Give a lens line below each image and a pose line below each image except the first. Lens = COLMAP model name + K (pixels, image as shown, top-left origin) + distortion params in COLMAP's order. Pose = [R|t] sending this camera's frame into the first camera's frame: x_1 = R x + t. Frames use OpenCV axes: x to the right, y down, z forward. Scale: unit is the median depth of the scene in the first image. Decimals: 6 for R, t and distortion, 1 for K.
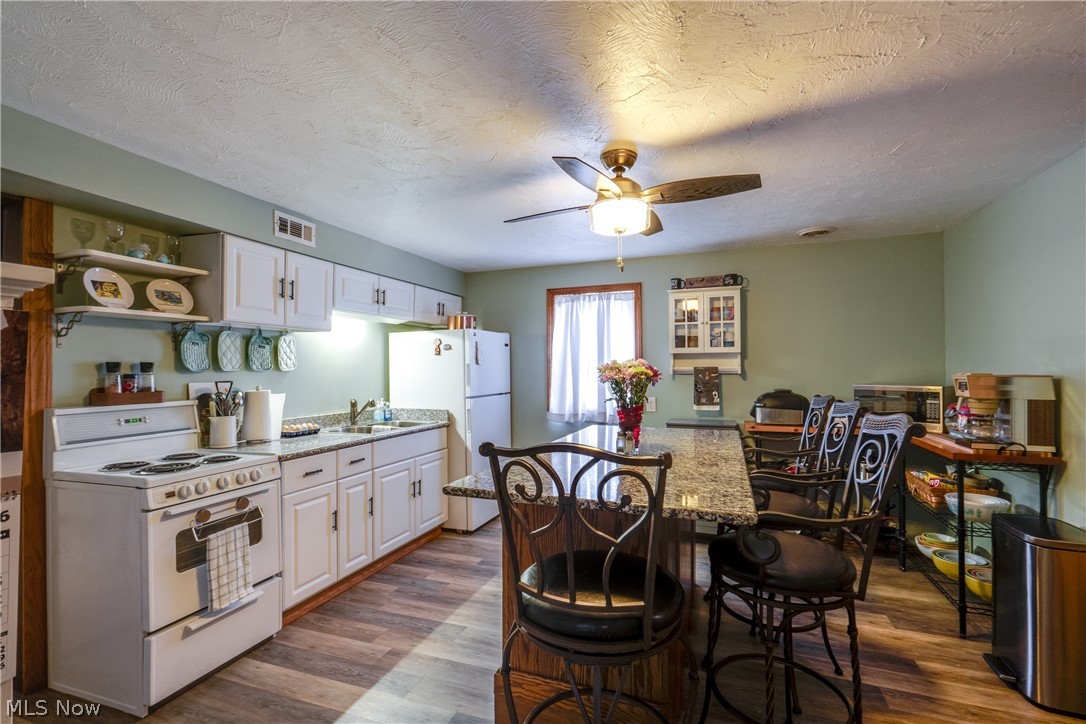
lens RADIAL K [[496.2, 0, 544.0], [0, 496.2, 361.5], [0, 0, 1]] dist [-0.011973, 0.000431]
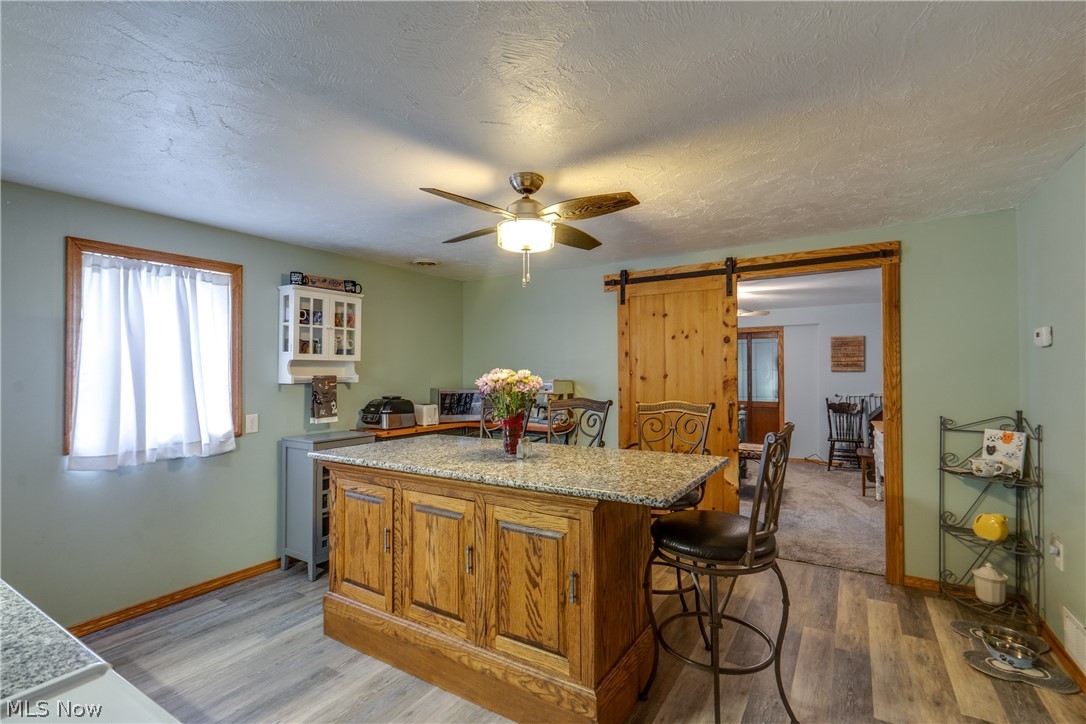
lens RADIAL K [[496.2, 0, 543.3], [0, 496.2, 368.5], [0, 0, 1]] dist [-0.011973, 0.000431]
pose [[0.207886, 0.012942, 0.978067, -0.488653], [-0.010679, 0.999883, -0.010961, 0.003511], [-0.978095, -0.008166, 0.208000, 0.415870]]
